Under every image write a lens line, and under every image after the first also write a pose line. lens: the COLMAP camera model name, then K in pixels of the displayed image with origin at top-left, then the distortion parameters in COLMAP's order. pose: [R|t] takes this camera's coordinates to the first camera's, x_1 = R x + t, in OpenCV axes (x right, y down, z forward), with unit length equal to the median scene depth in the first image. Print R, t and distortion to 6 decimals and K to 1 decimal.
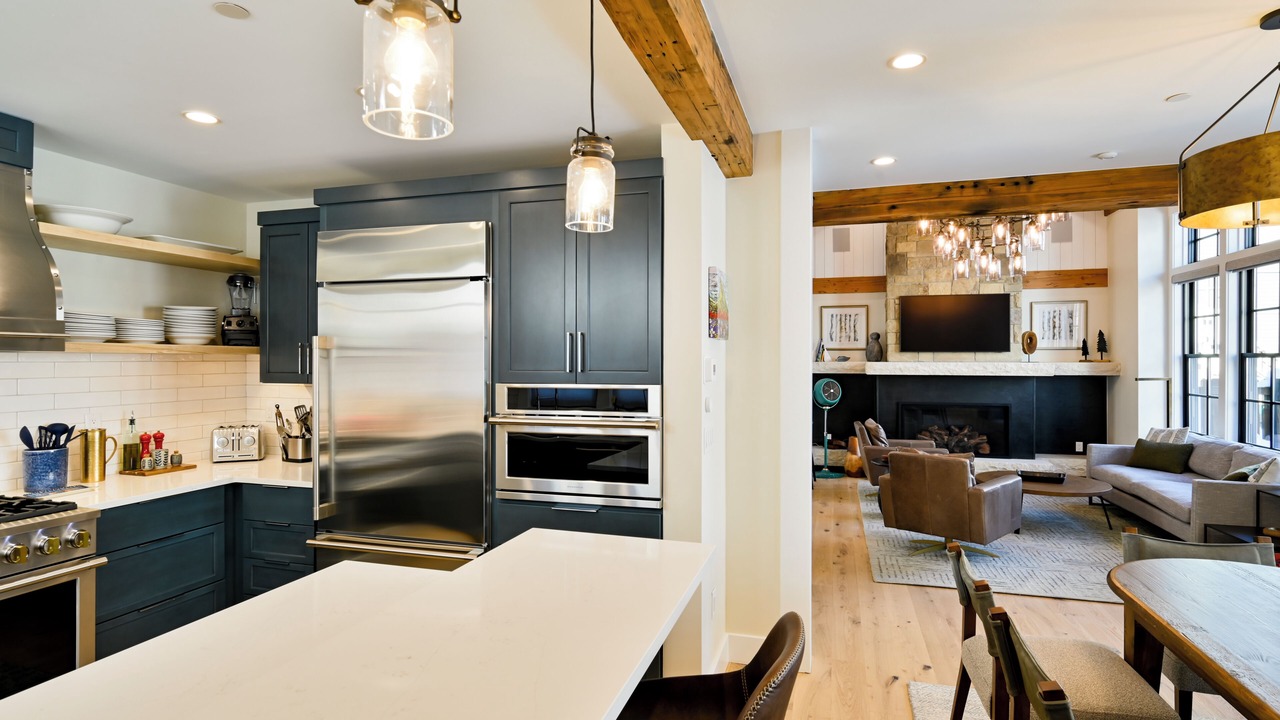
lens RADIAL K [[652.4, 0, 636.5], [0, 652.4, 359.9], [0, 0, 1]] dist [-0.002112, -0.000598]
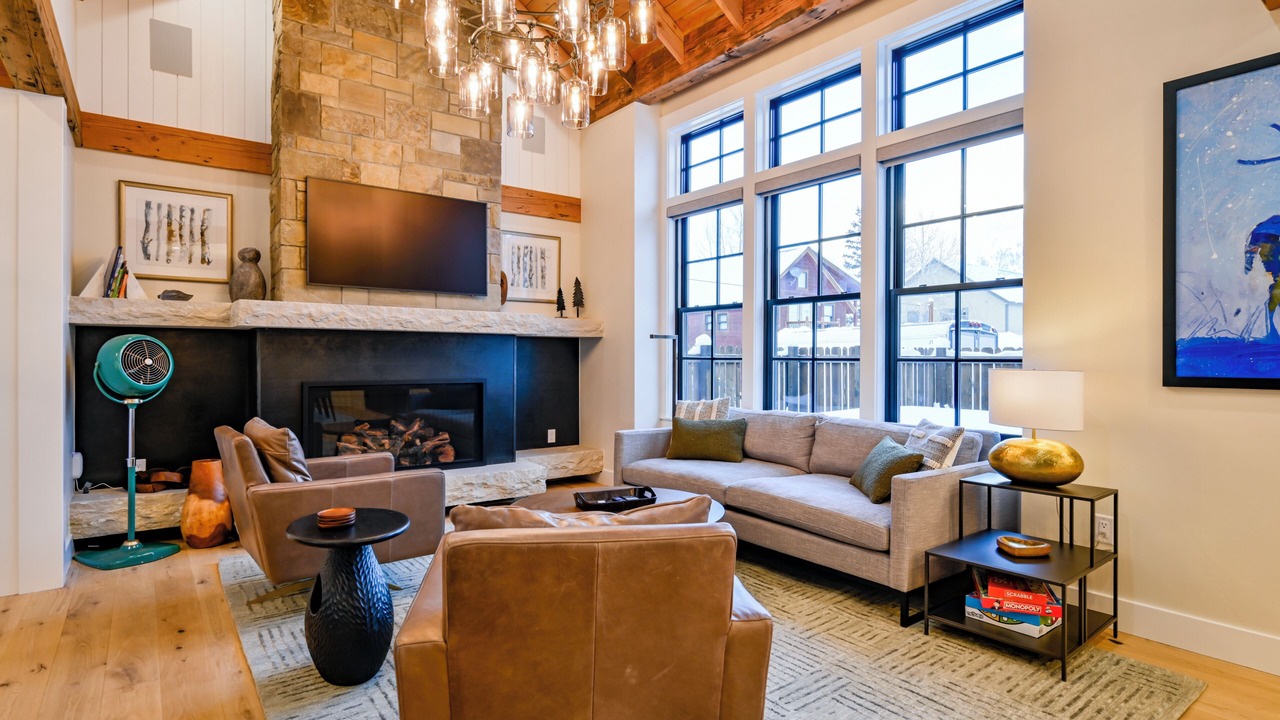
lens RADIAL K [[652.4, 0, 636.5], [0, 652.4, 359.9], [0, 0, 1]] dist [-0.002112, -0.000598]
pose [[0.586983, -0.001442, 0.809598, 0.142792], [-0.002615, 0.999990, 0.003677, 0.045114], [-0.809595, -0.004275, 0.586973, 0.495666]]
